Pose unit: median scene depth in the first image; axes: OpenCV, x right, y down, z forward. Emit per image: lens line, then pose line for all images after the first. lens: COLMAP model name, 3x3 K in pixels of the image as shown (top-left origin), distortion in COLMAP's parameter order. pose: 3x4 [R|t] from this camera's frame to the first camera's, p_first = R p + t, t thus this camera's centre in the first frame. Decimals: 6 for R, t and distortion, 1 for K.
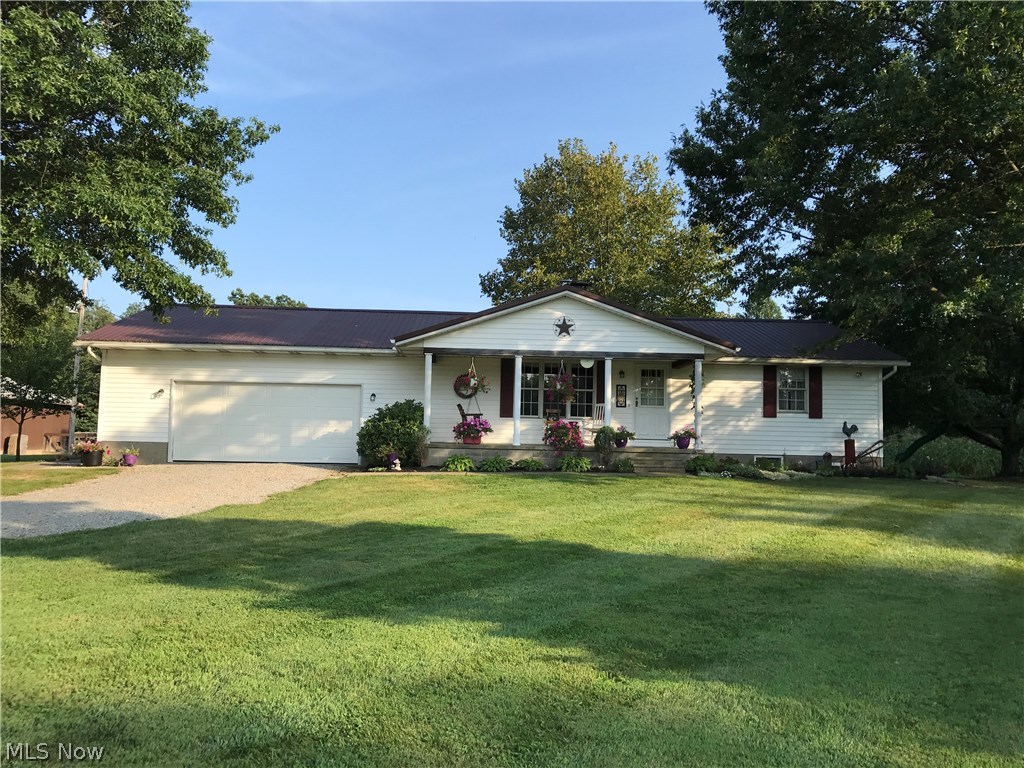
lens RADIAL K [[853.6, 0, 512.2], [0, 853.6, 388.4], [0, 0, 1]] dist [0.026744, -0.043928]
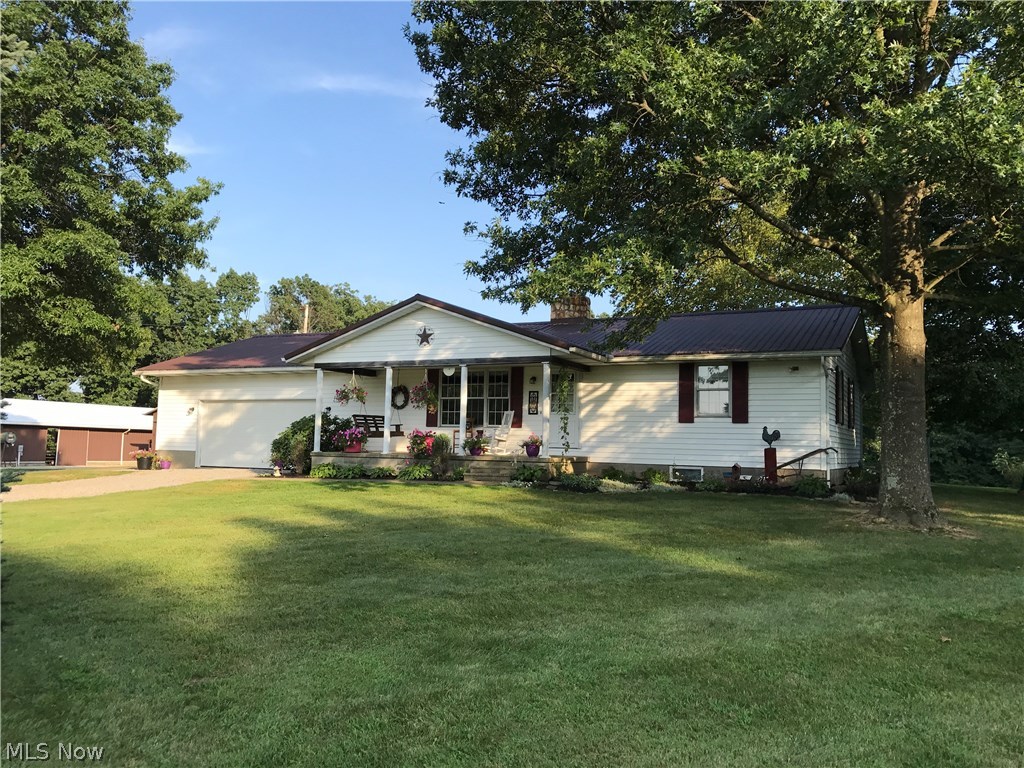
lens RADIAL K [[853.6, 0, 502.2], [0, 853.6, 380.6], [0, 0, 1]] dist [0.026744, -0.043928]
pose [[0.868071, -0.039442, -0.494871, 0.573055], [0.027520, 0.999129, -0.031358, 0.013267], [0.495677, 0.013603, 0.868400, 0.149103]]
